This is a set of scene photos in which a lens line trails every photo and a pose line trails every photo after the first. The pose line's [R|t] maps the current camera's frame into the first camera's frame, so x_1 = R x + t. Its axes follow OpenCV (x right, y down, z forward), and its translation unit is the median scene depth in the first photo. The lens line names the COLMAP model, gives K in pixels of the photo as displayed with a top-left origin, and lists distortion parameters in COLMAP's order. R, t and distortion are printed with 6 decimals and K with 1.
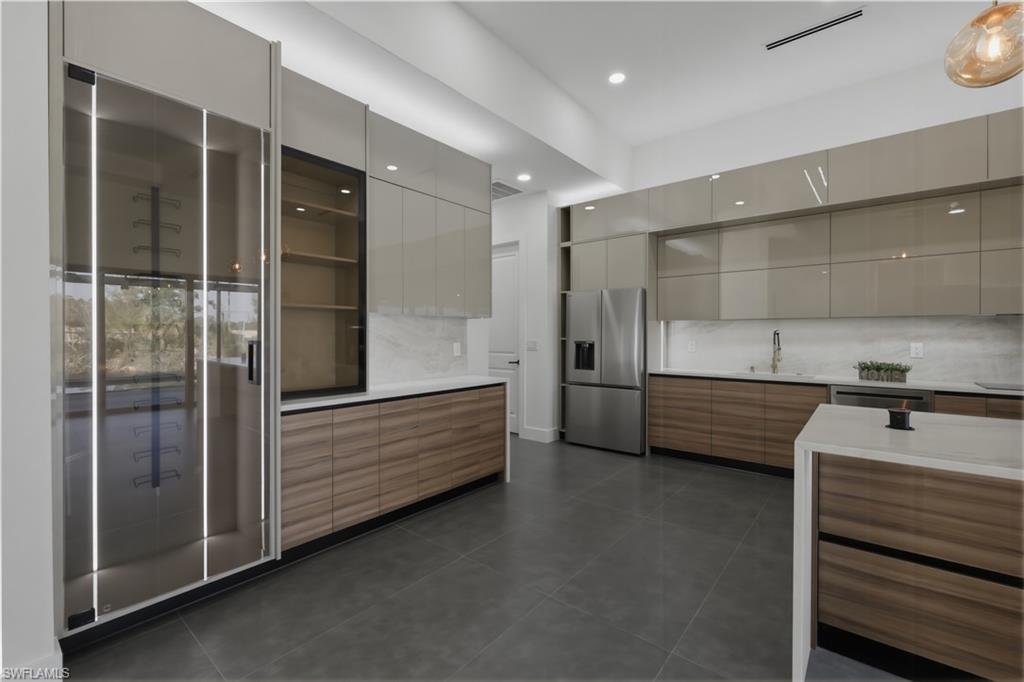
lens RADIAL K [[439.7, 0, 509.8], [0, 439.7, 338.8], [0, 0, 1]] dist [-0.000520, 0.000248]
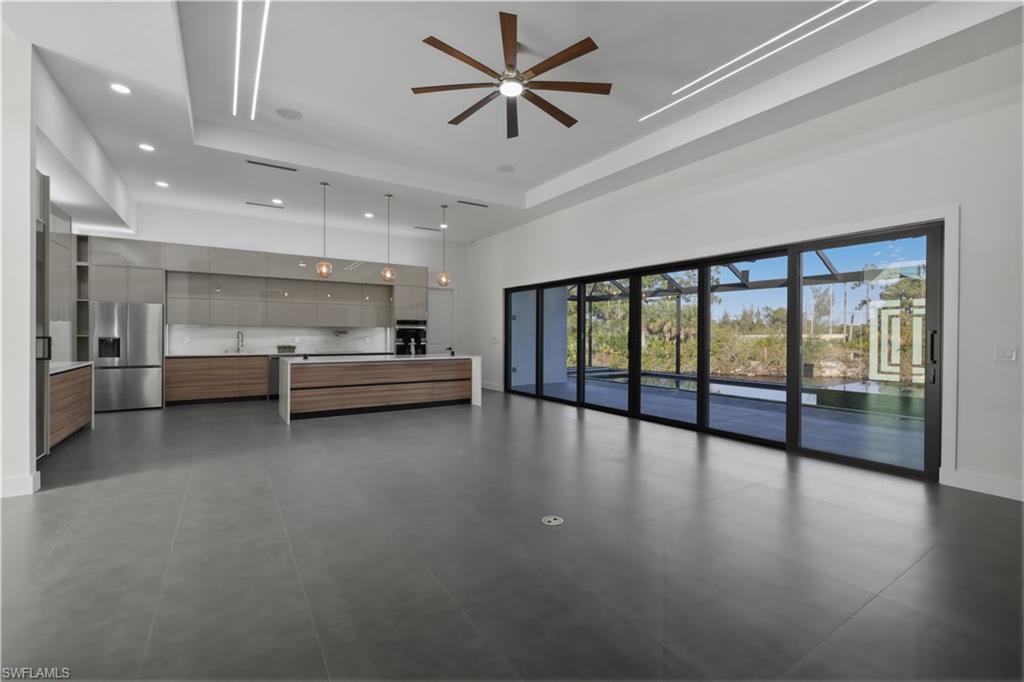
lens RADIAL K [[439.7, 0, 509.8], [0, 439.7, 338.8], [0, 0, 1]] dist [-0.000520, 0.000248]
pose [[0.305692, -0.008363, 0.952094, -1.031832], [0.003021, 0.999965, 0.007813, 0.004498], [-0.952126, 0.000488, 0.305706, -0.865744]]
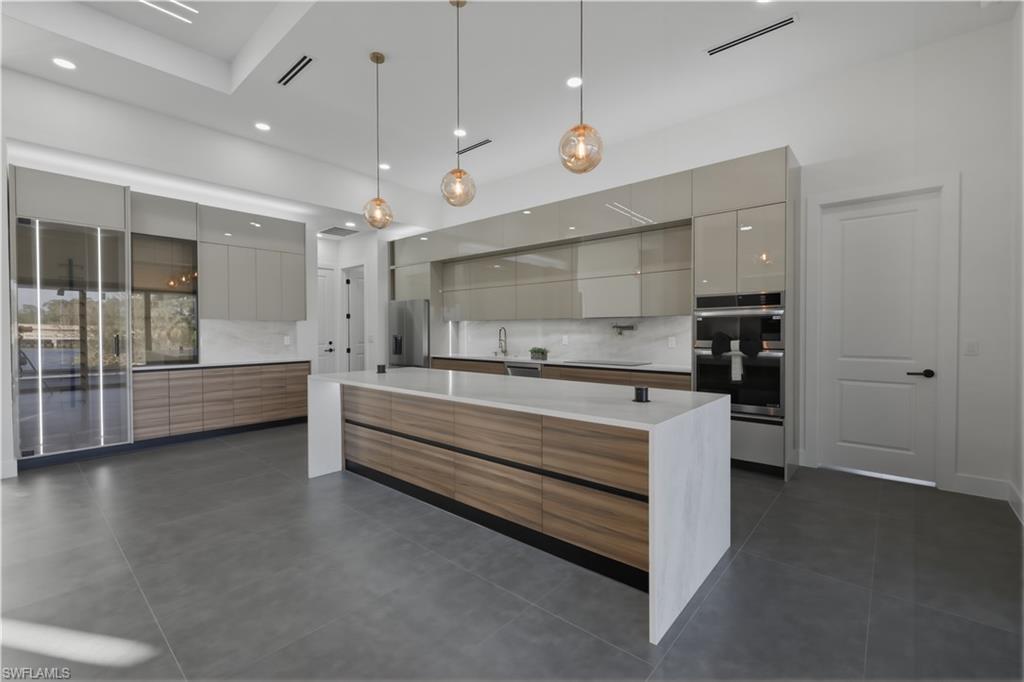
lens RADIAL K [[439.7, 0, 509.8], [0, 439.7, 338.8], [0, 0, 1]] dist [-0.000520, 0.000248]
pose [[0.999517, -0.002323, -0.030979, 0.770216], [0.002620, 0.999951, 0.009553, 0.005316], [0.030955, -0.009630, 0.999474, -0.578783]]
